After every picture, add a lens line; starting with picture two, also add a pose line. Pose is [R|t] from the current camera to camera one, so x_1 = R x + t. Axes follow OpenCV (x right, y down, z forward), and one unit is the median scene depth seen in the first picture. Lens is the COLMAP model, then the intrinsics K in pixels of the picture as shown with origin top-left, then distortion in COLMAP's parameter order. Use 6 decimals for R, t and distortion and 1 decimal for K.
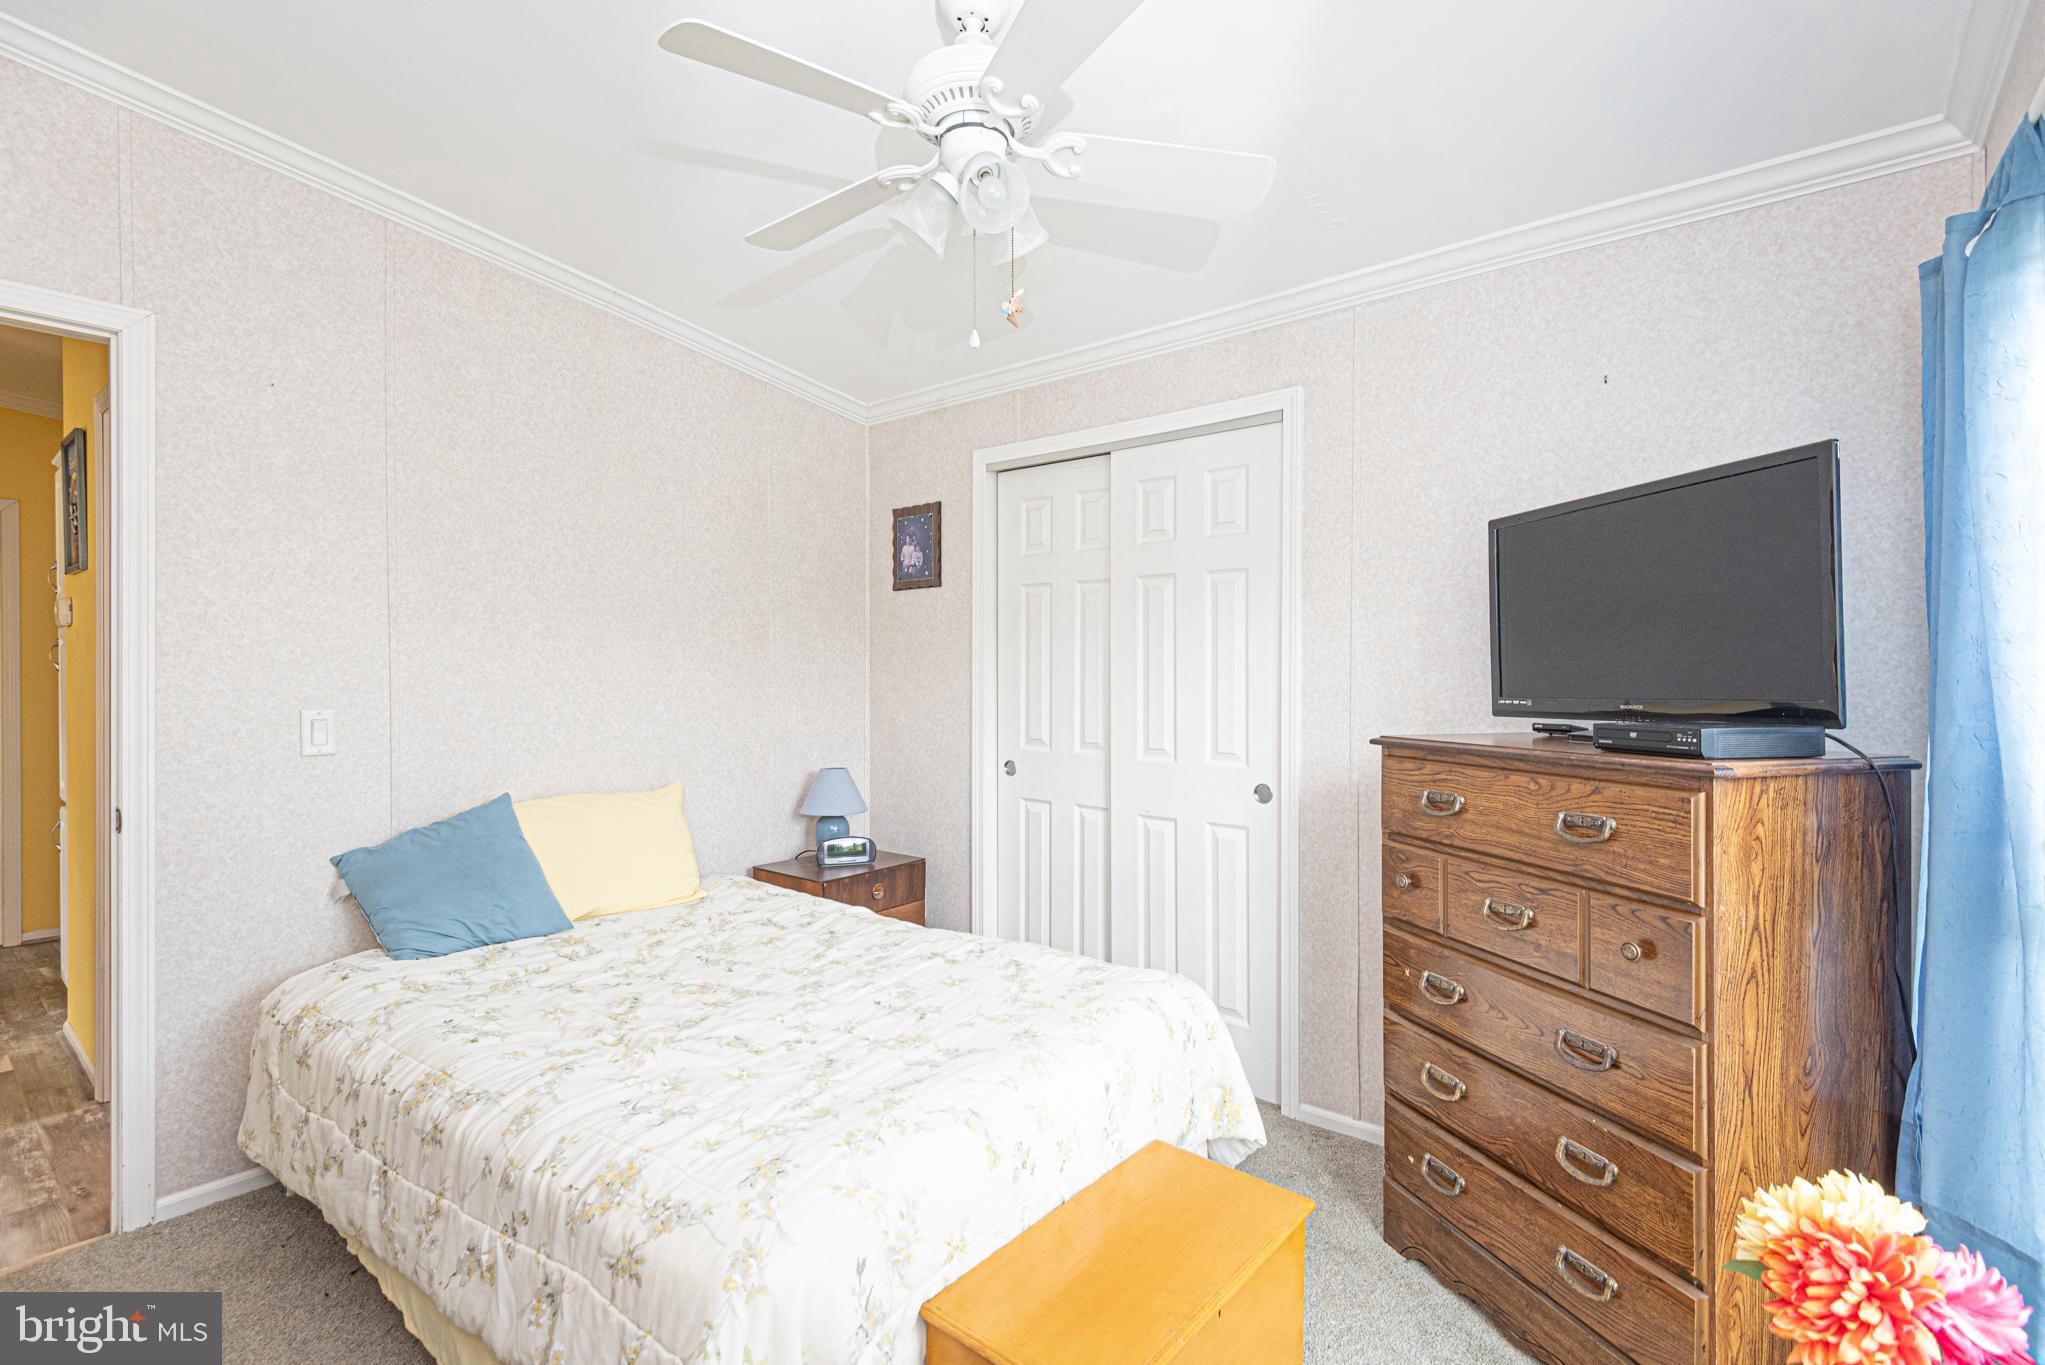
lens RADIAL K [[947.1, 0, 1023.4], [0, 947.1, 673.5], [0, 0, 1]] dist [0.028300, -0.009343]
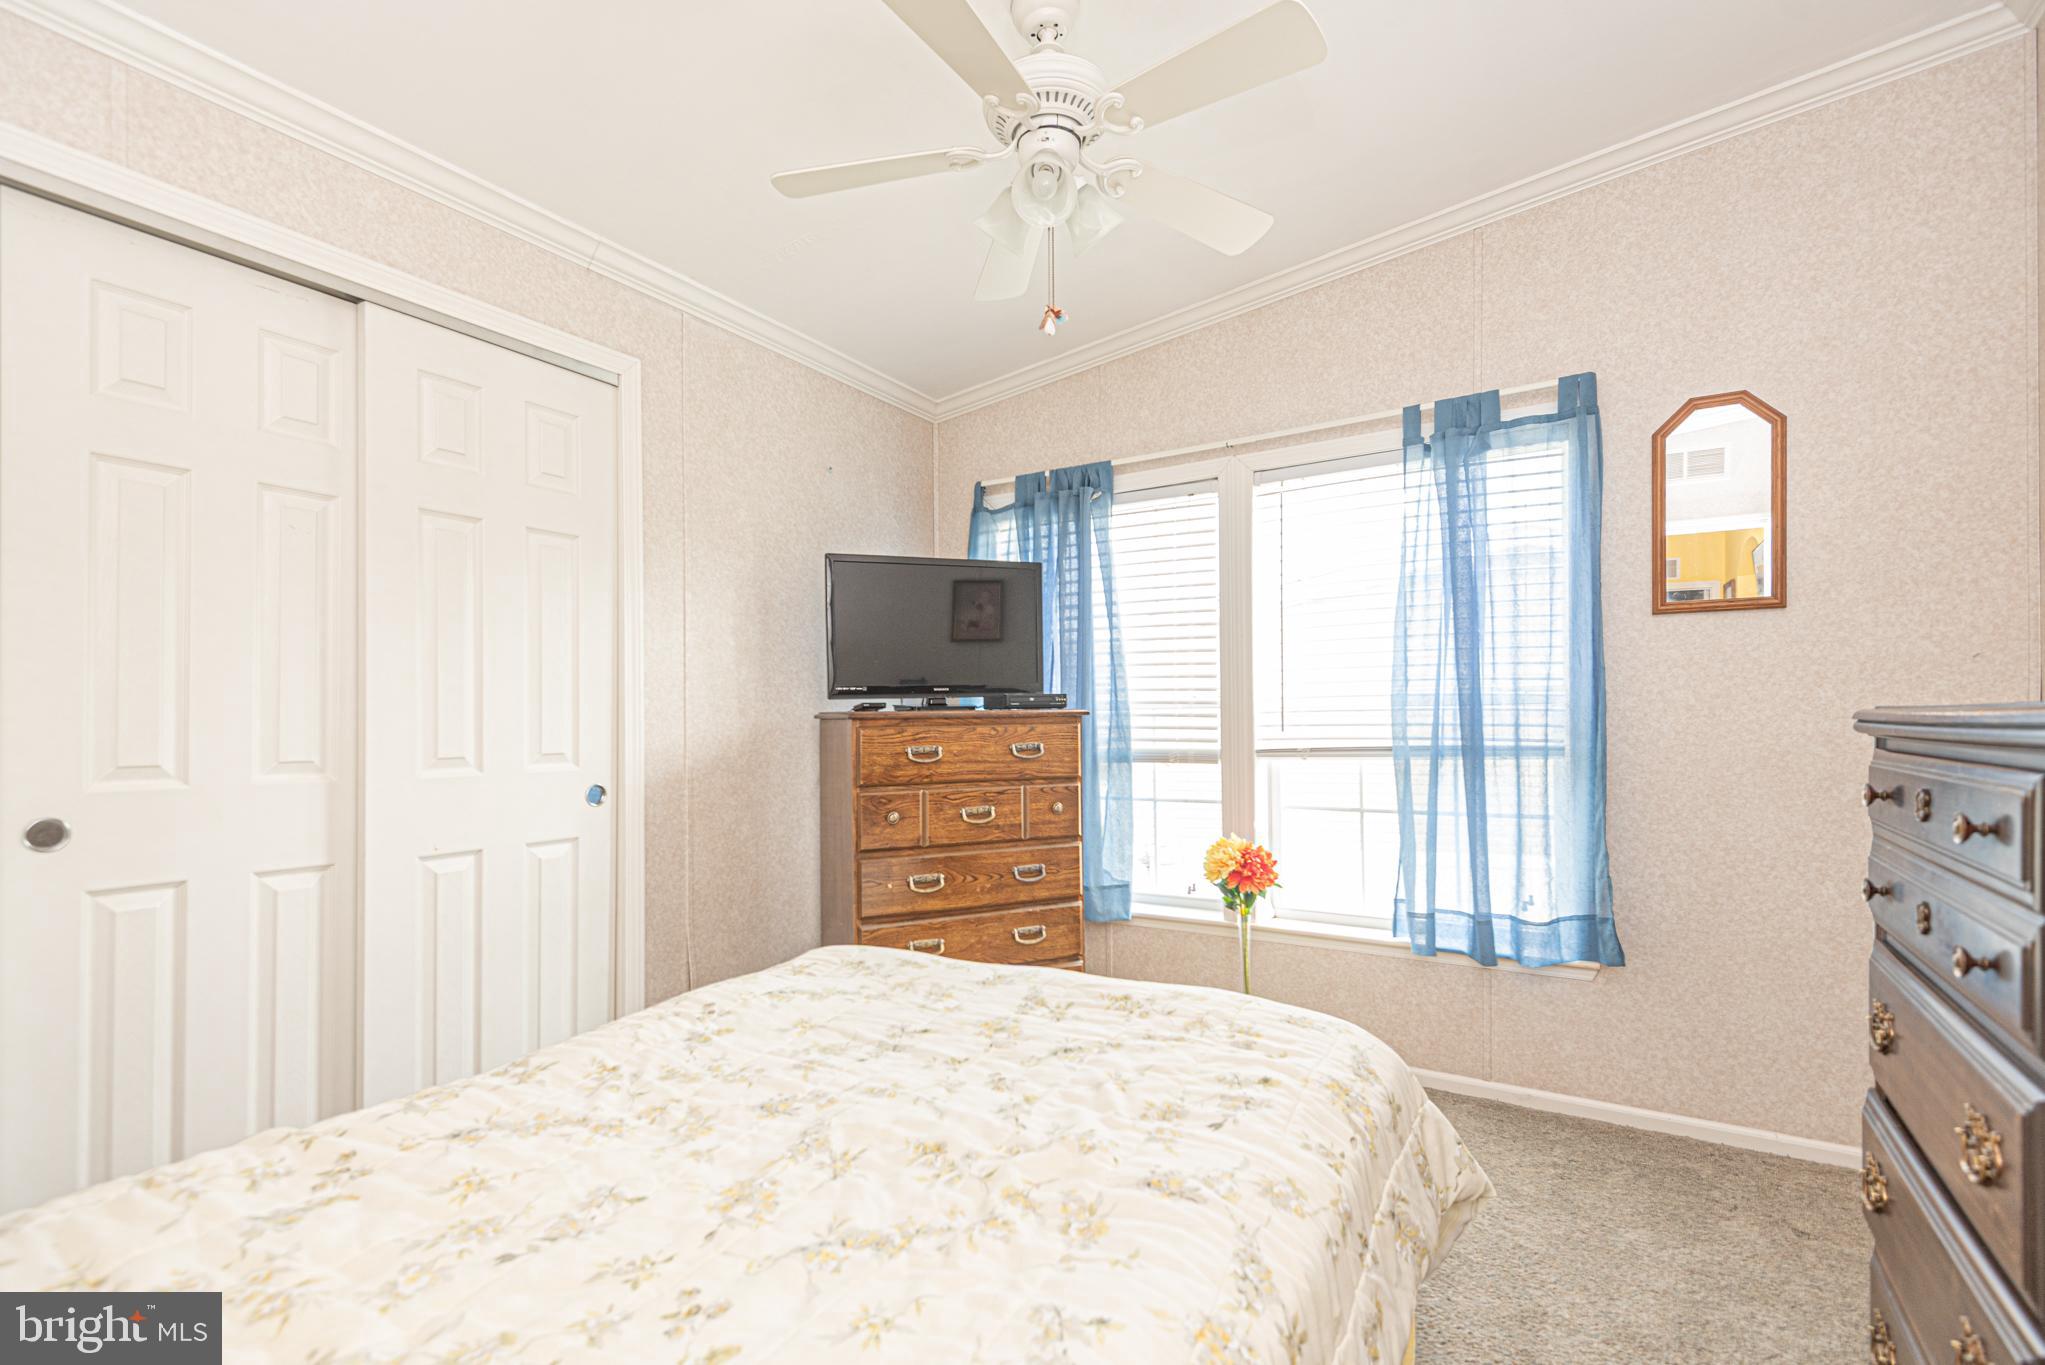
lens RADIAL K [[947.1, 0, 1022.0], [0, 947.1, 716.0], [0, 0, 1]] dist [0.028300, -0.009343]
pose [[-0.140398, 0.000576, 0.990095, -1.006661], [0.007921, 0.999968, 0.000542, 0.081034], [-0.990063, 0.007919, -0.140398, 1.070845]]
